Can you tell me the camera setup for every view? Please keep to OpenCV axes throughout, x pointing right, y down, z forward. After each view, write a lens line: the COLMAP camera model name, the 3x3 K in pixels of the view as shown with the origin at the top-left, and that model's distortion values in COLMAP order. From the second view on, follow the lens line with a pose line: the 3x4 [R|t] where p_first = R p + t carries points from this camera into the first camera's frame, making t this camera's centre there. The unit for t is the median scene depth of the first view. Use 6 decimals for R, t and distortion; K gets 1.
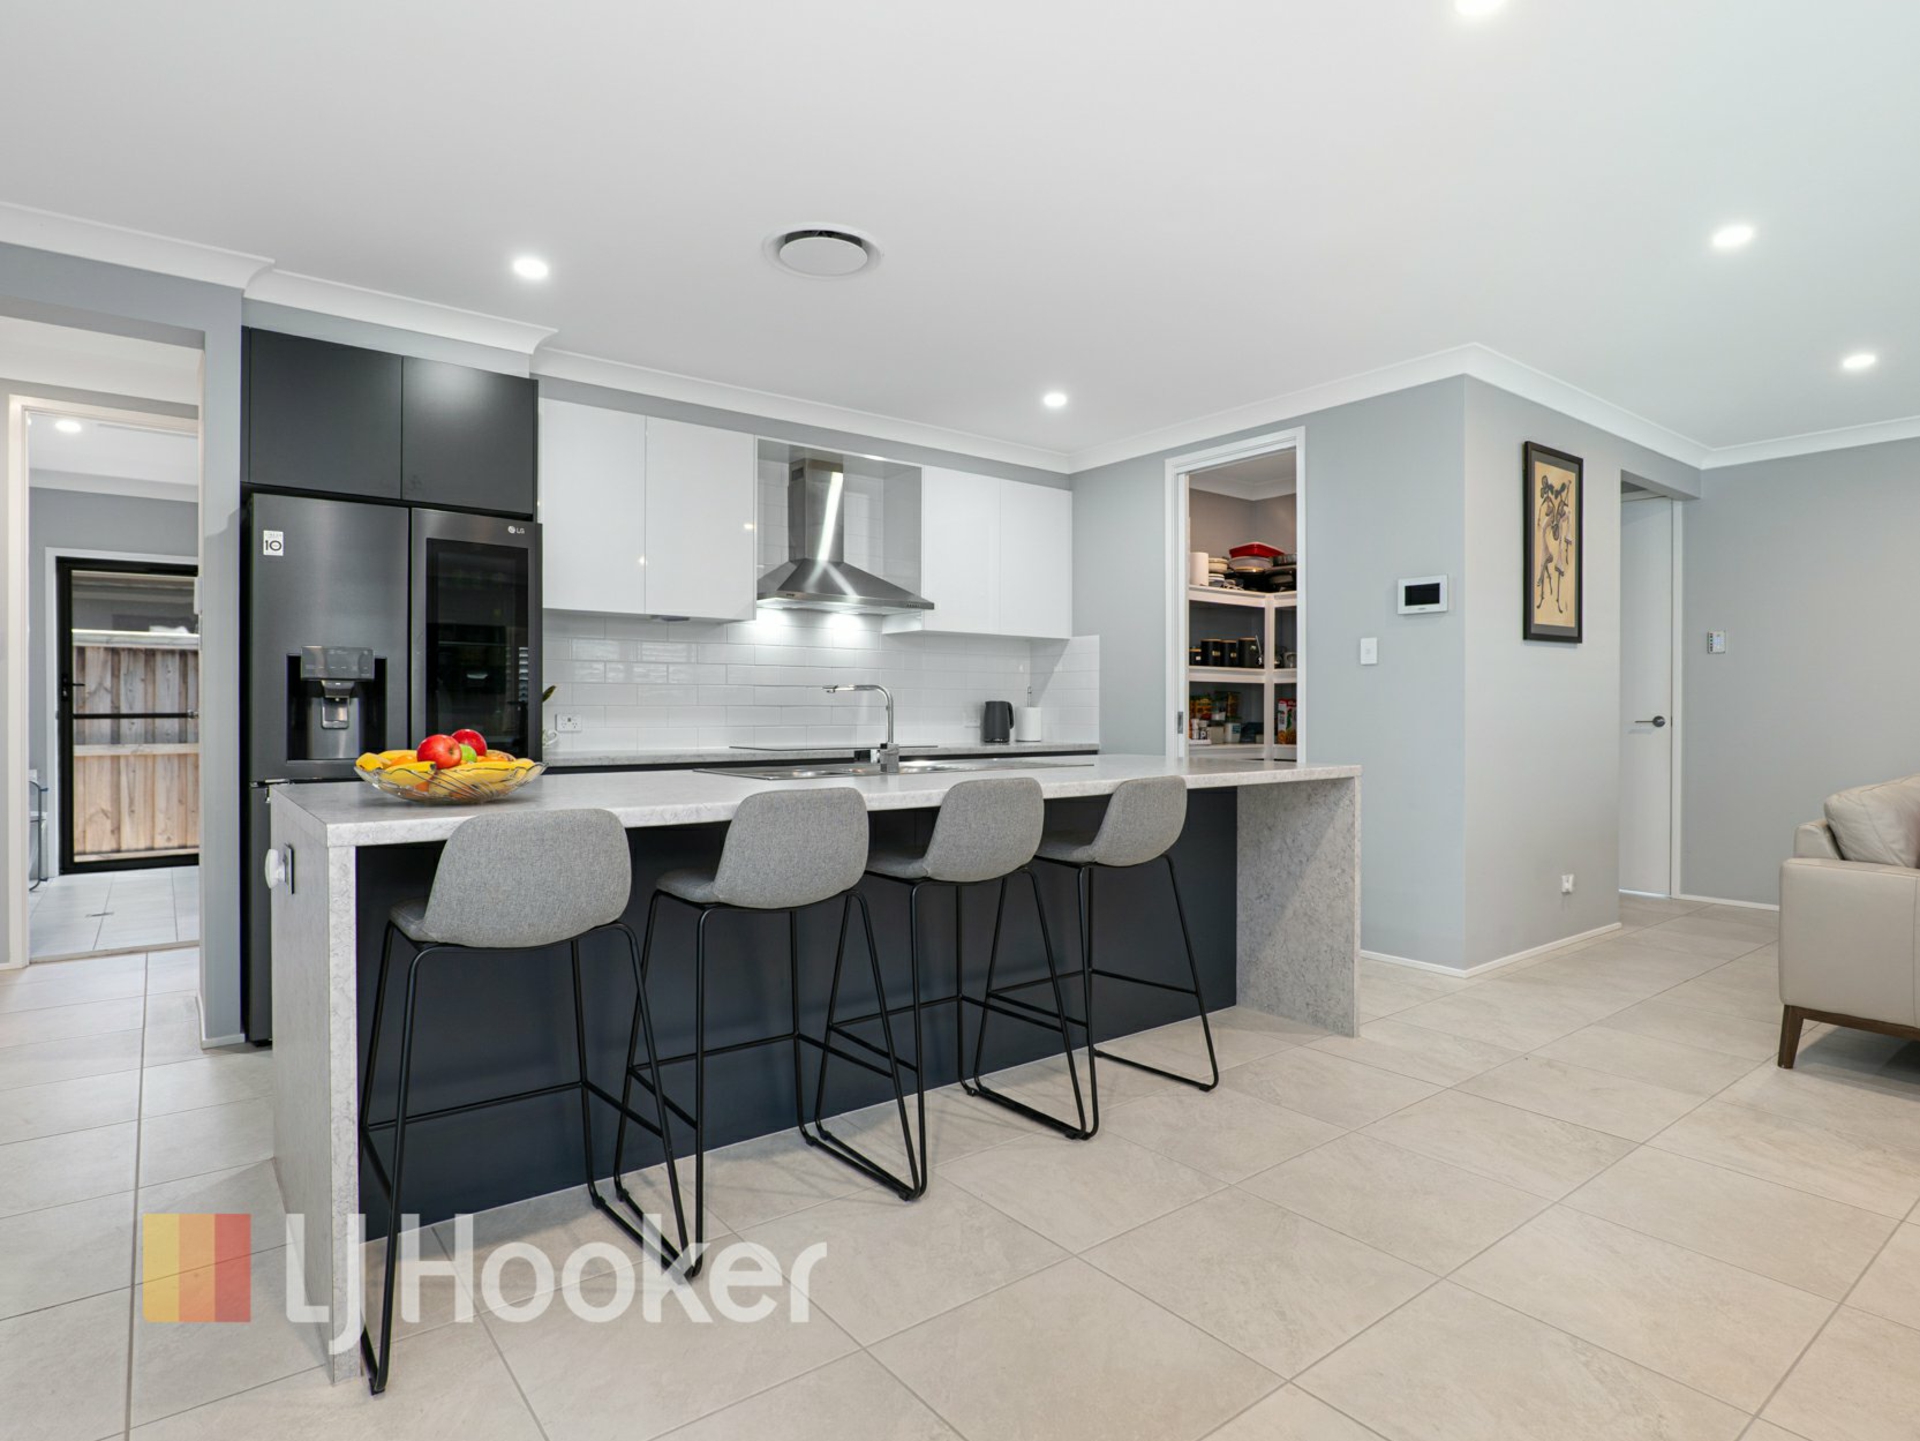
lens RADIAL K [[1033.4, 0, 949.1], [0, 1033.4, 715.8], [0, 0, 1]] dist [-0.006294, -0.001164]
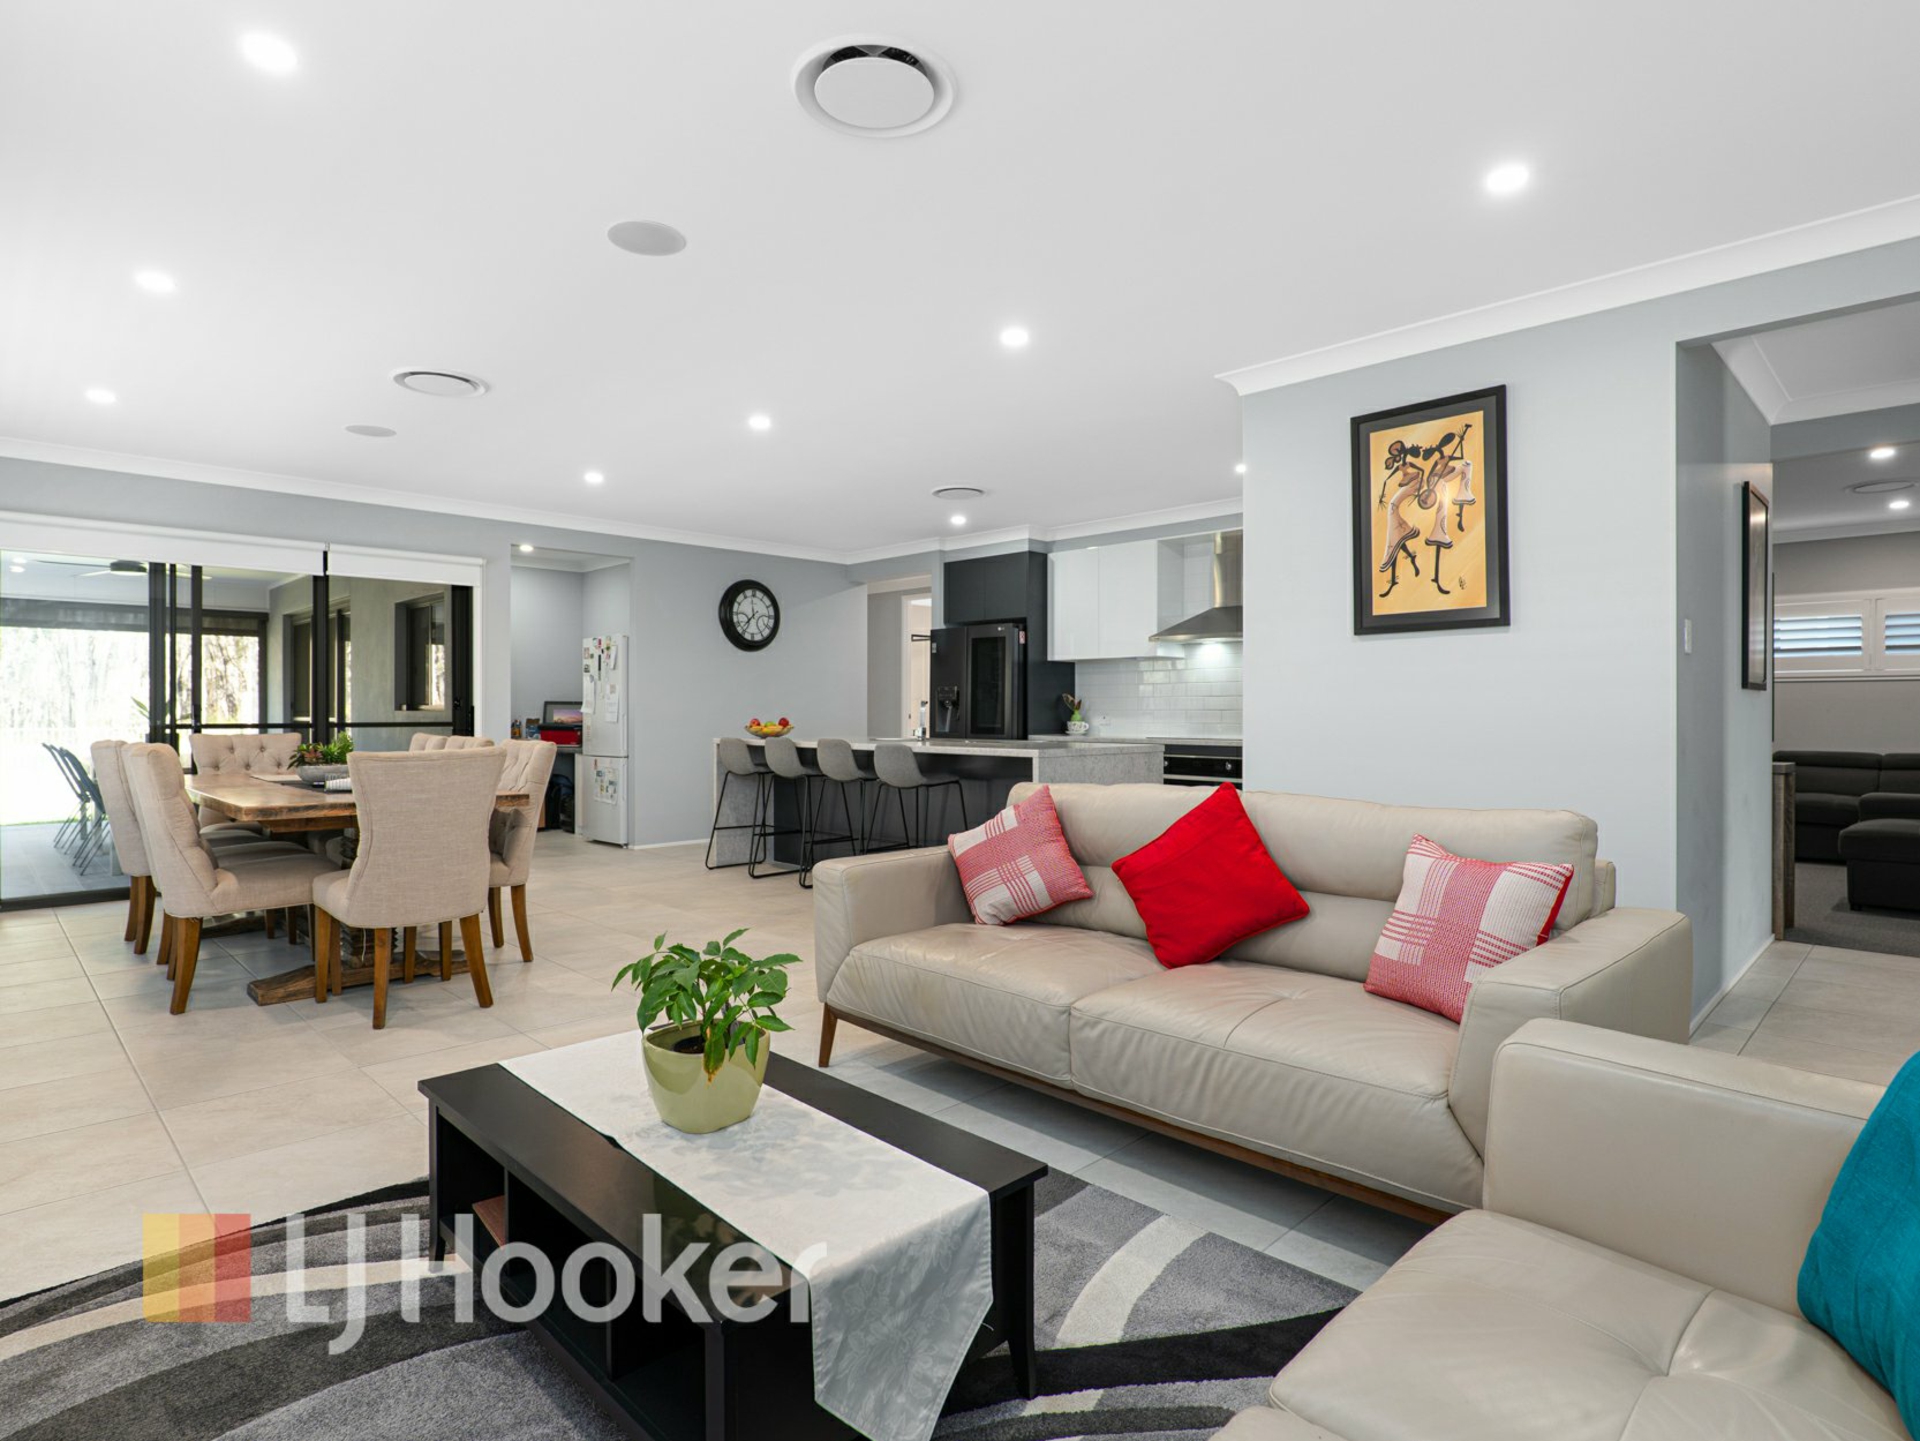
lens RADIAL K [[1033.4, 0, 960.6], [0, 1033.4, 713.6], [0, 0, 1]] dist [-0.006294, -0.001164]
pose [[0.128521, 0.002788, -0.991703, 1.375939], [-0.013102, 0.999914, 0.001113, -0.002361], [0.991620, 0.012850, 0.128547, 0.530703]]
